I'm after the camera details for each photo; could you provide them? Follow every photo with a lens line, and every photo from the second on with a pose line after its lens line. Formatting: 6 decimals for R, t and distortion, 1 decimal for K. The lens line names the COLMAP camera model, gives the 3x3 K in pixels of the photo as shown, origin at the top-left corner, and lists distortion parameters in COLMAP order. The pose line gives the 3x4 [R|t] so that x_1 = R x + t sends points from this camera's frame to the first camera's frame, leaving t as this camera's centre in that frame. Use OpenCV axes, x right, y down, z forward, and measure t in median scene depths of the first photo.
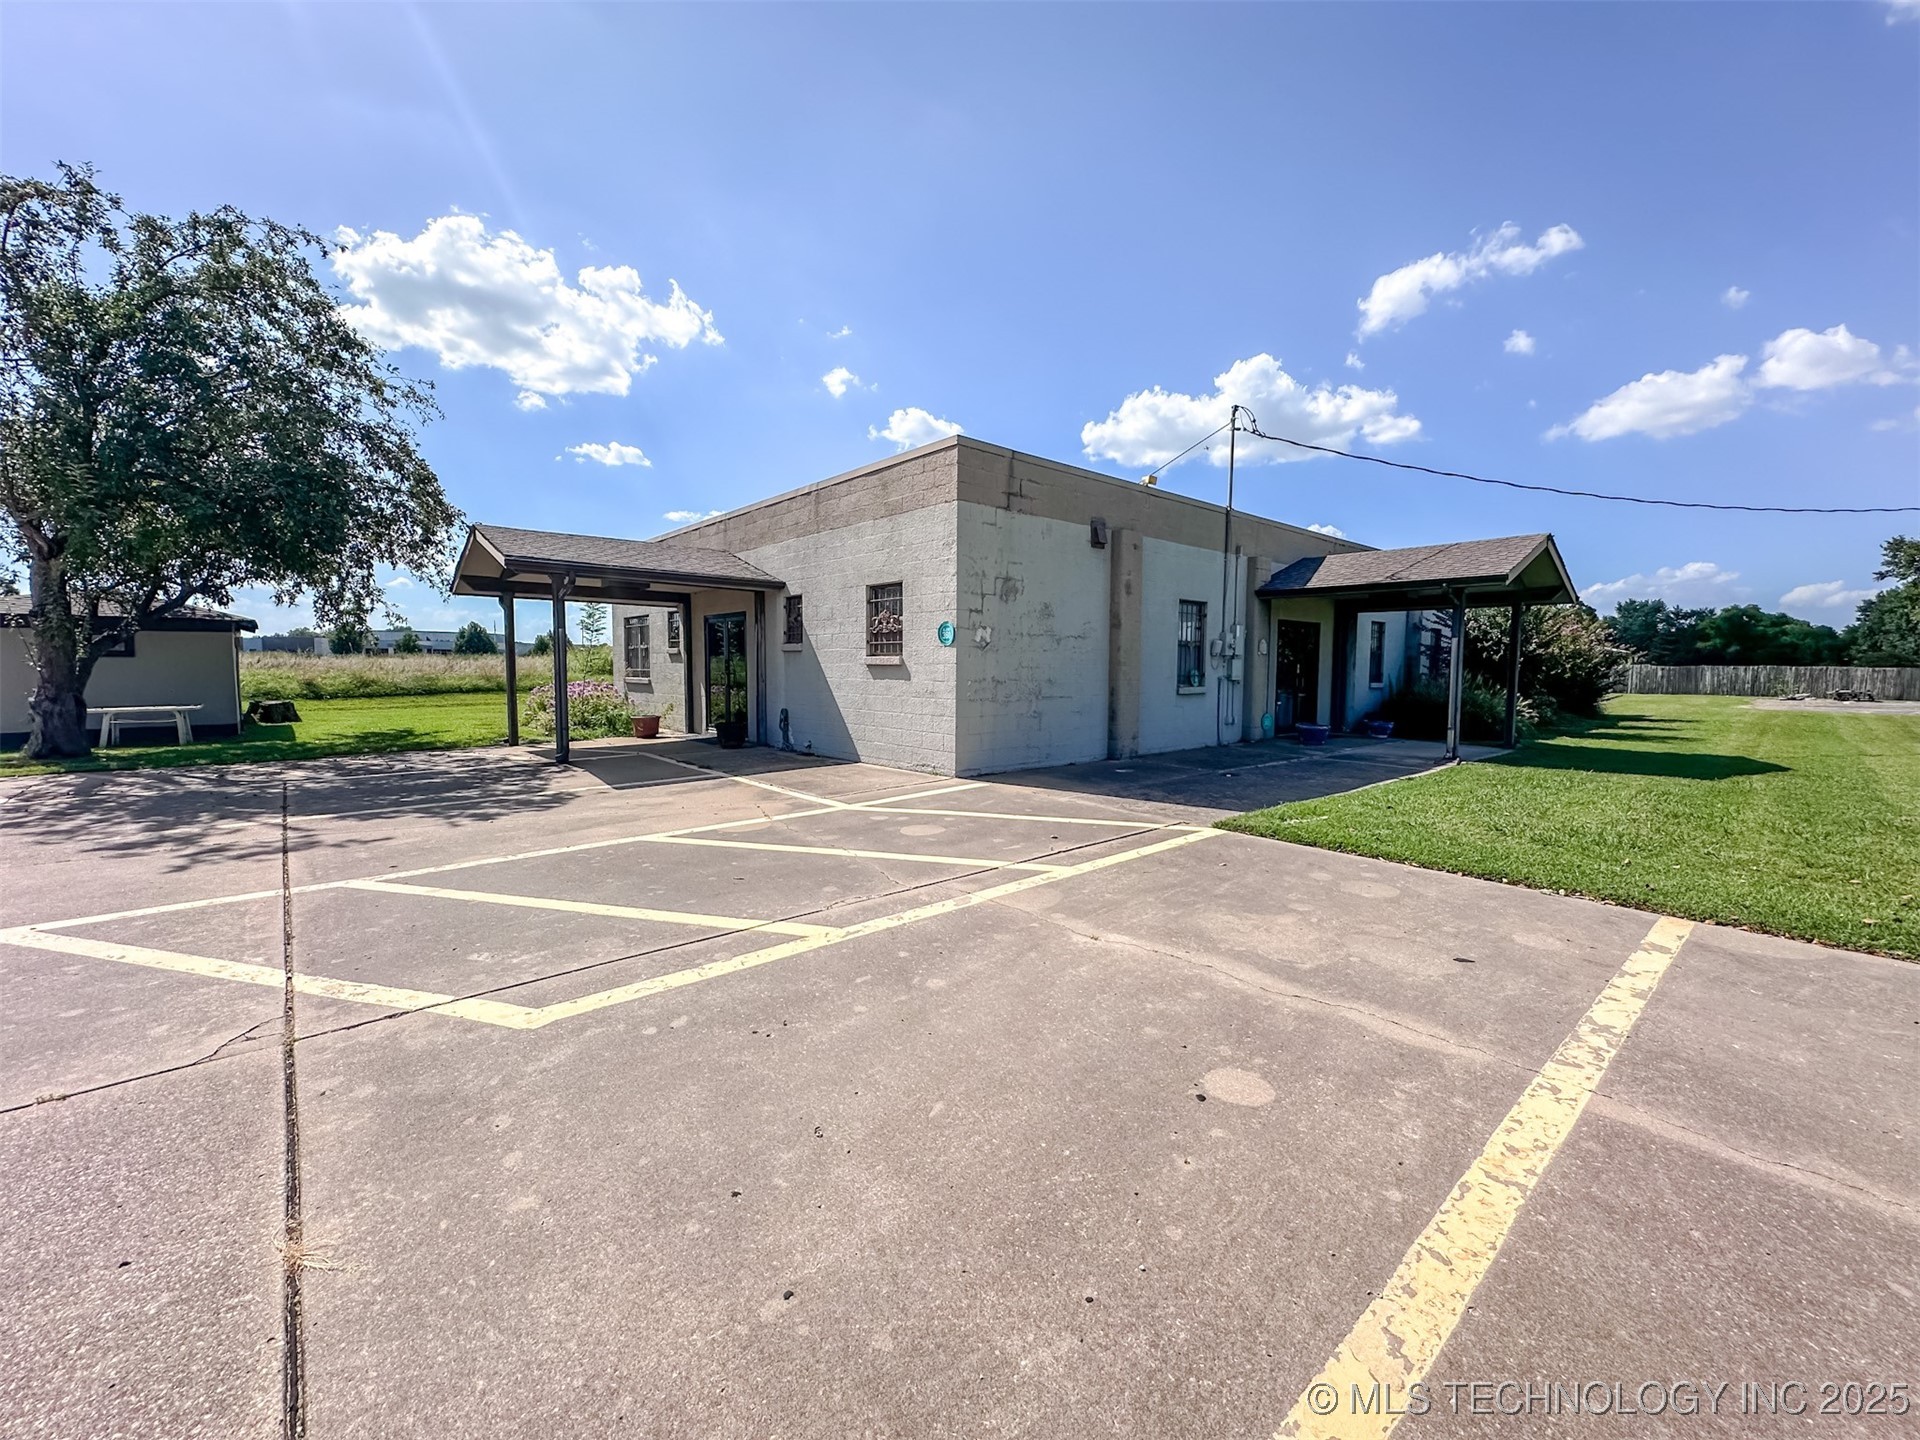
lens RADIAL K [[769.9, 0, 960.0], [0, 769.9, 720.0], [0, 0, 1]] dist [-0.005778, 0.000020]
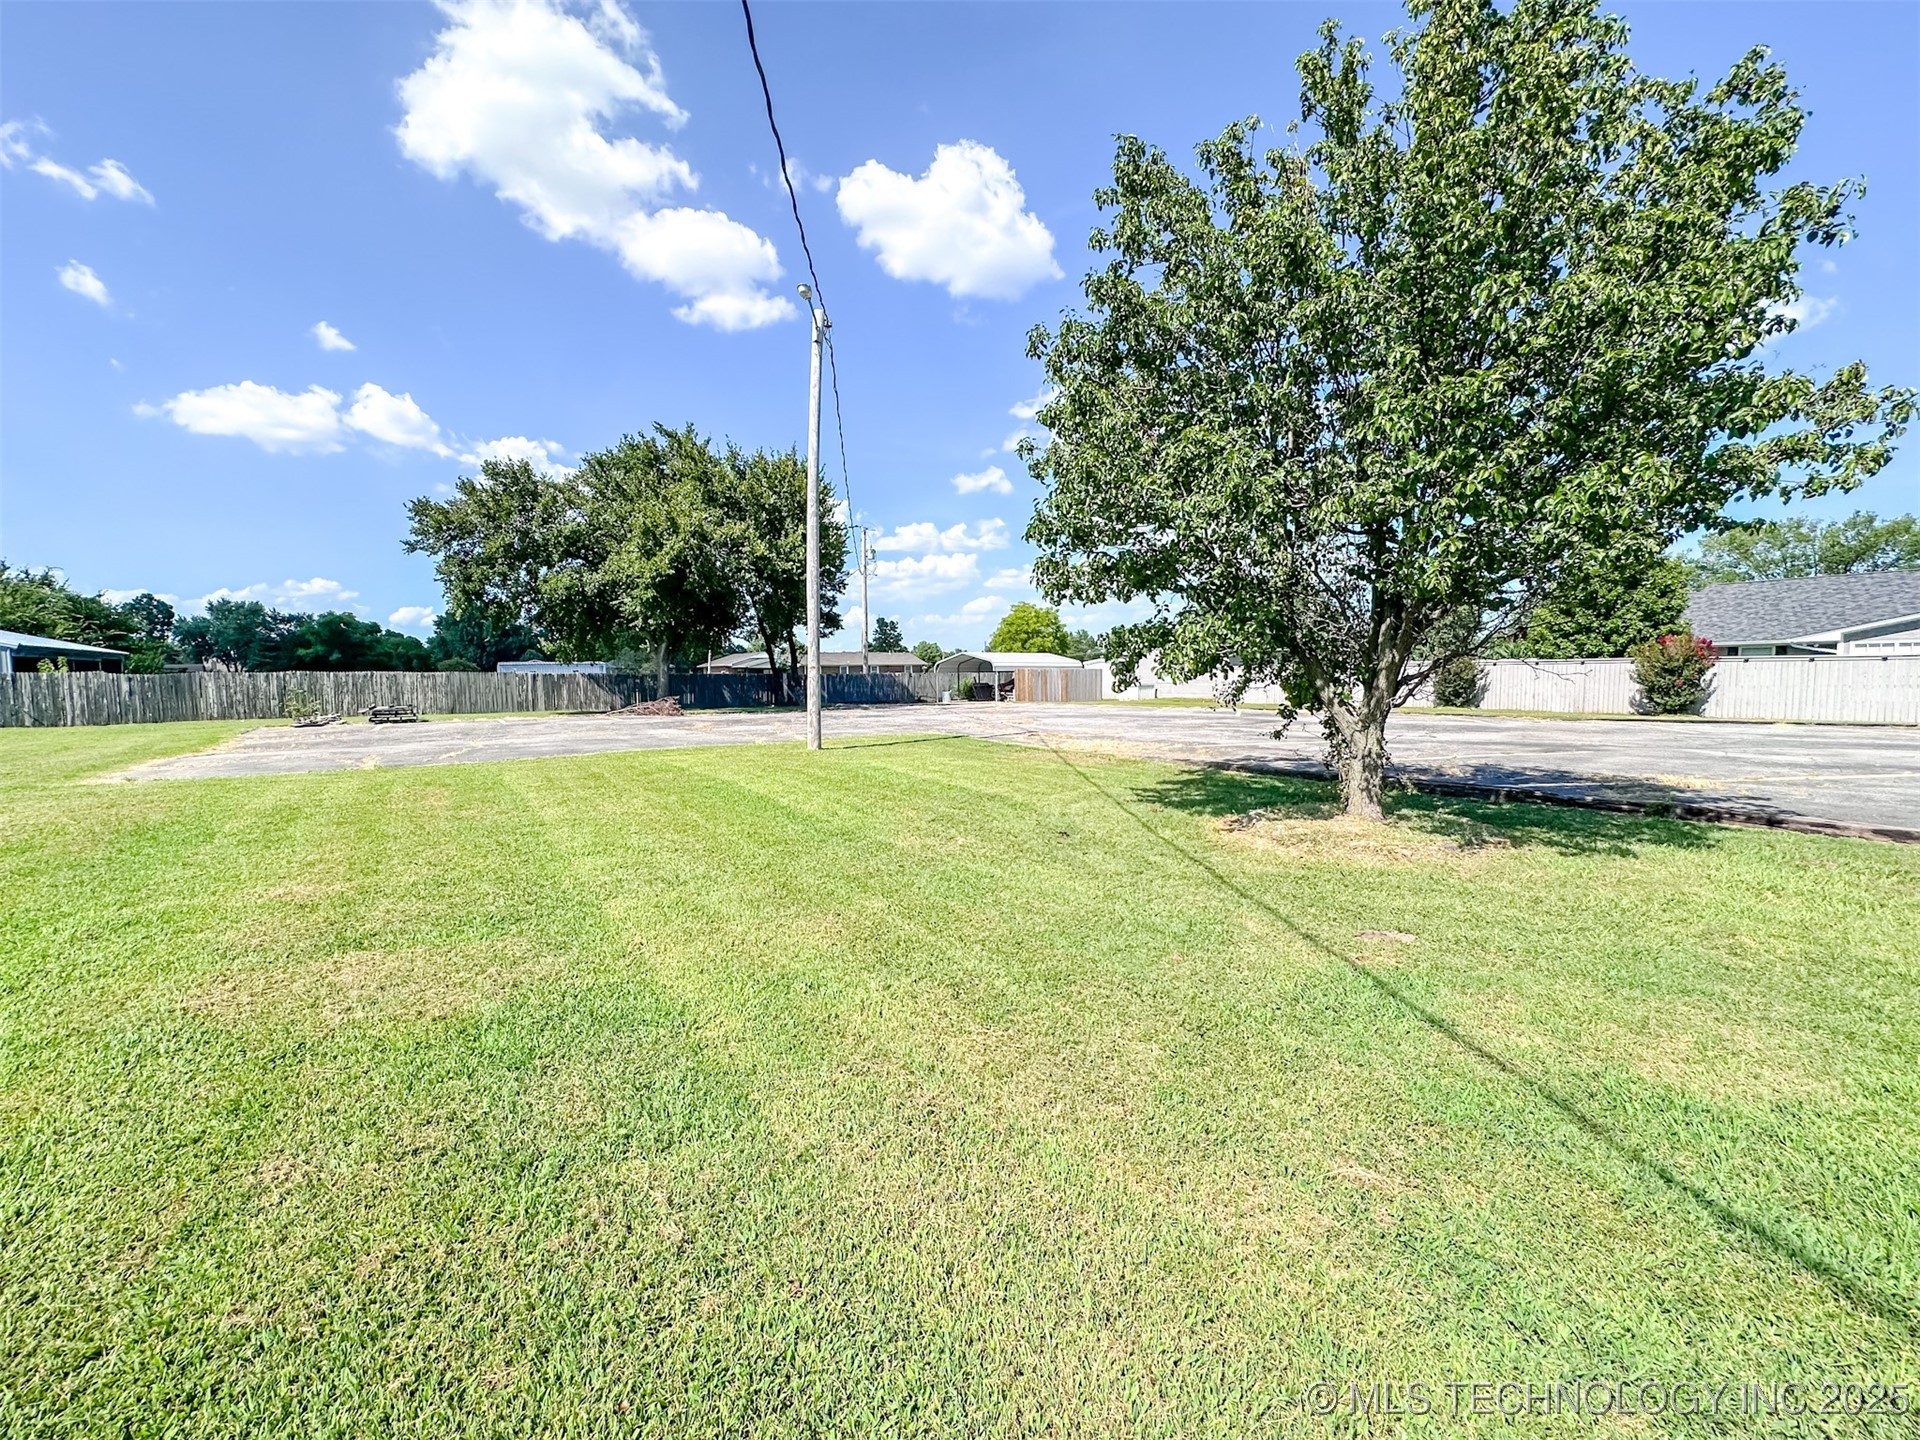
lens RADIAL K [[769.9, 0, 960.0], [0, 769.9, 720.0], [0, 0, 1]] dist [-0.005778, 0.000020]
pose [[0.122234, -0.067306, 0.990217, 0.148382], [0.081973, 0.994974, 0.057511, -0.006253], [-0.989110, 0.074141, 0.127137, 0.110829]]
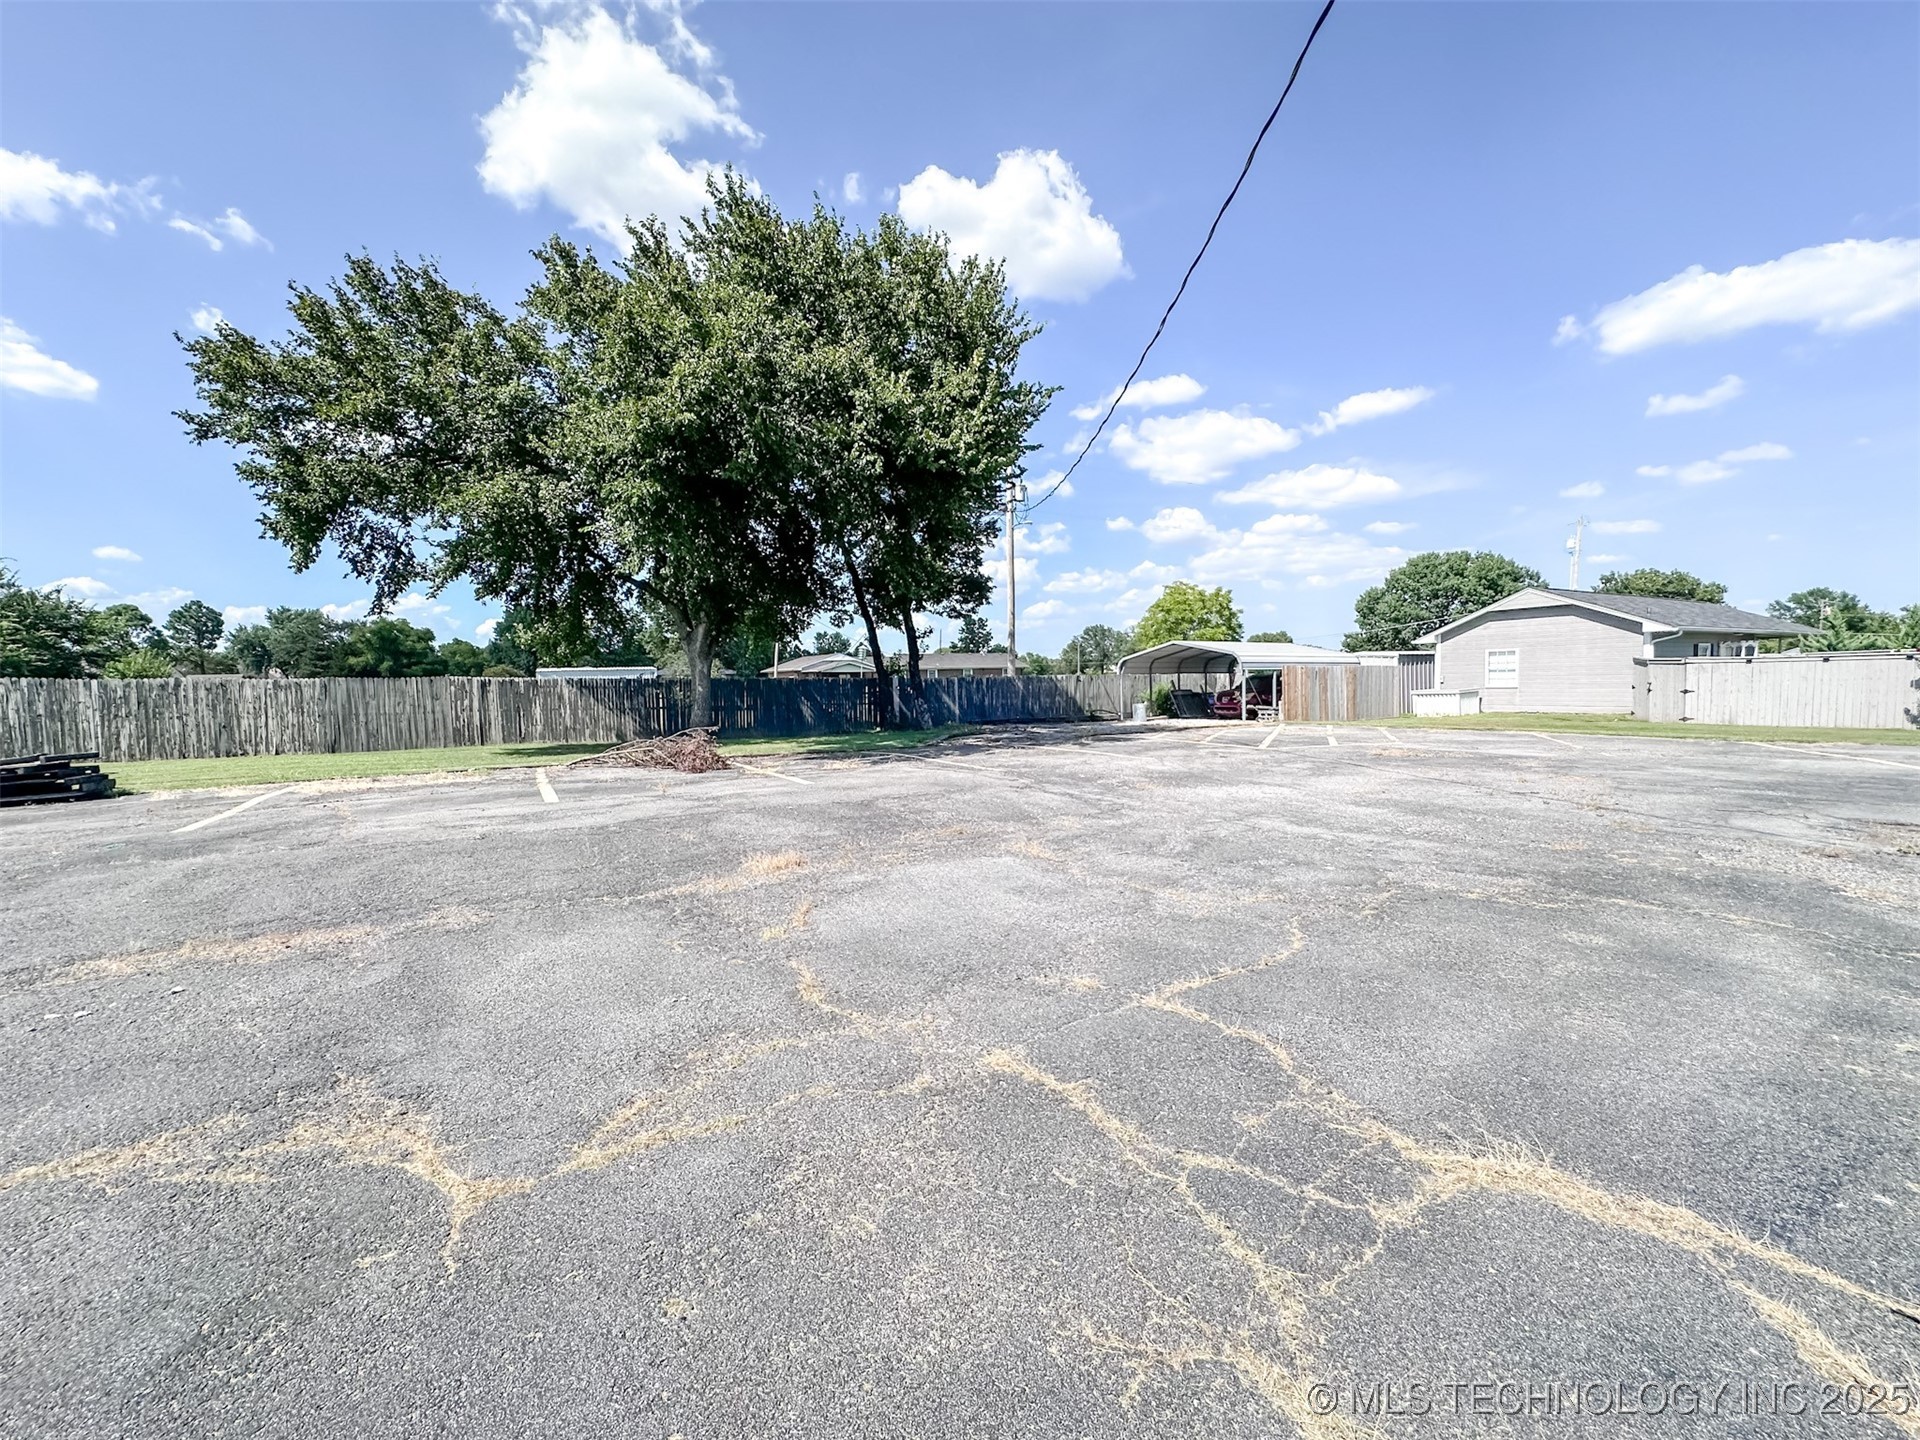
lens RADIAL K [[762.5, 0, 962.0], [0, 762.5, 700.5], [0, 0, 1]] dist [-0.002411, -0.000037]
pose [[0.195134, -0.036883, 0.980083, 0.252552], [0.089785, 0.995768, 0.019597, -0.008982], [-0.976658, 0.084173, 0.197620, 0.159977]]
